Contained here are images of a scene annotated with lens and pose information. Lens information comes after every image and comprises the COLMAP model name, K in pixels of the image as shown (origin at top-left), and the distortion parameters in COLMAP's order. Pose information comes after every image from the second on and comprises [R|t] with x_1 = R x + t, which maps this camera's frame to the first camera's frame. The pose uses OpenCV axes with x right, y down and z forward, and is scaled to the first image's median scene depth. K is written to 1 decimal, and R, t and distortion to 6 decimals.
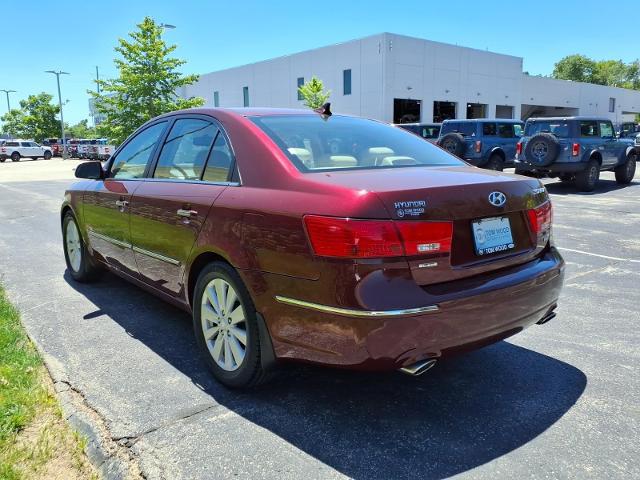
lens RADIAL K [[513.3, 0, 319.4], [0, 513.3, 239.8], [0, 0, 1]] dist [0.048062, -0.052077]
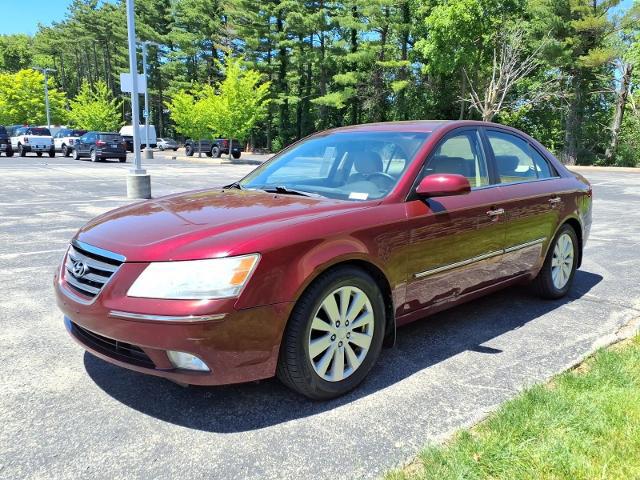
lens RADIAL K [[513.3, 0, 324.9], [0, 513.3, 241.6], [0, 0, 1]] dist [0.048062, -0.052077]
pose [[-0.092042, -0.163401, 0.982257, -1.522878], [0.162093, 0.970828, 0.176689, -0.277193], [-0.982474, 0.175479, -0.062871, 1.602124]]
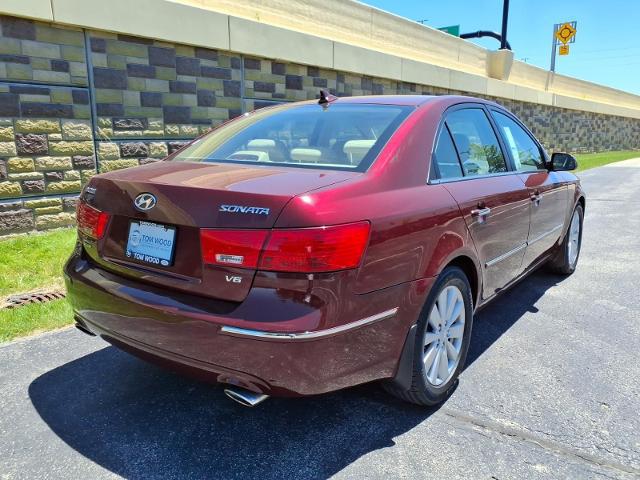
lens RADIAL K [[513.3, 0, 330.0], [0, 513.3, 235.9], [0, 0, 1]] dist [0.048062, -0.052077]
pose [[0.243254, 0.197162, -0.949713, 0.965562], [-0.173223, 0.972213, 0.157465, -0.165020], [0.954369, 0.126209, 0.270648, 0.810441]]
